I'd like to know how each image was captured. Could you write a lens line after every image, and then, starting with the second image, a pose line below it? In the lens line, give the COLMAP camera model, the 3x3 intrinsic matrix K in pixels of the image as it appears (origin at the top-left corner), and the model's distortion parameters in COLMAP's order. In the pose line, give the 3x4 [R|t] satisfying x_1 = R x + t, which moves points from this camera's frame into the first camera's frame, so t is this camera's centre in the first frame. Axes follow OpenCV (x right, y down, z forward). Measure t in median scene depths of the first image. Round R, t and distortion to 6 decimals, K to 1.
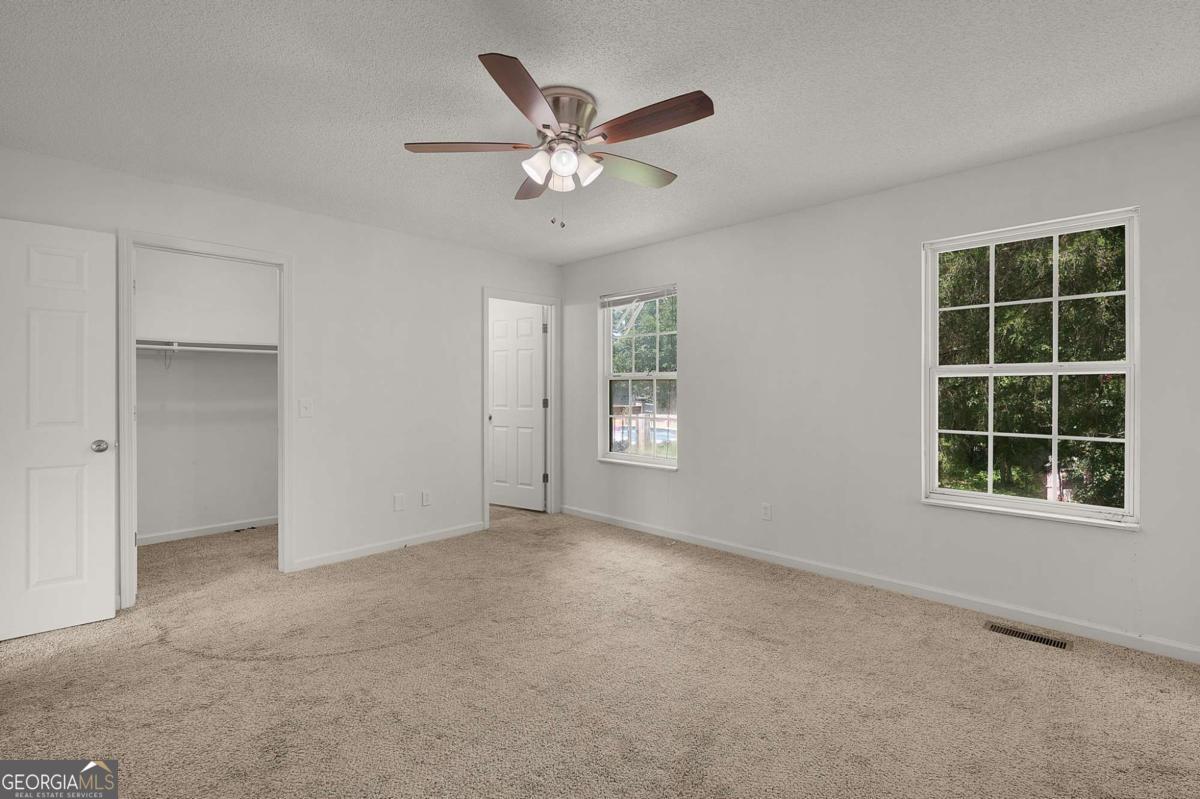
lens RADIAL K [[547.0, 0, 601.3], [0, 547.0, 393.6], [0, 0, 1]] dist [-0.002476, 0.000253]
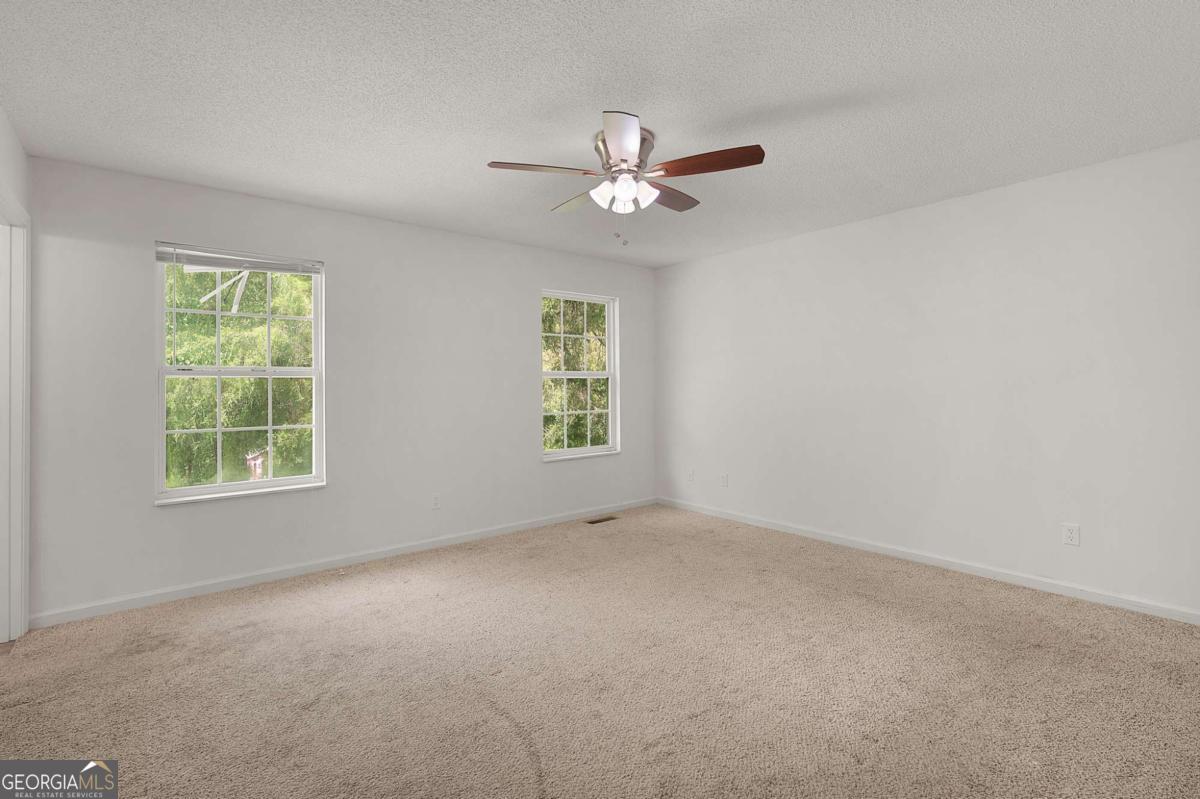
lens RADIAL K [[547.0, 0, 601.2], [0, 547.0, 389.1], [0, 0, 1]] dist [-0.002476, 0.000253]
pose [[0.112517, -0.010381, 0.993596, -0.683618], [0.016841, 0.999822, 0.008539, -0.007919], [-0.993507, 0.015772, 0.112672, 0.520919]]
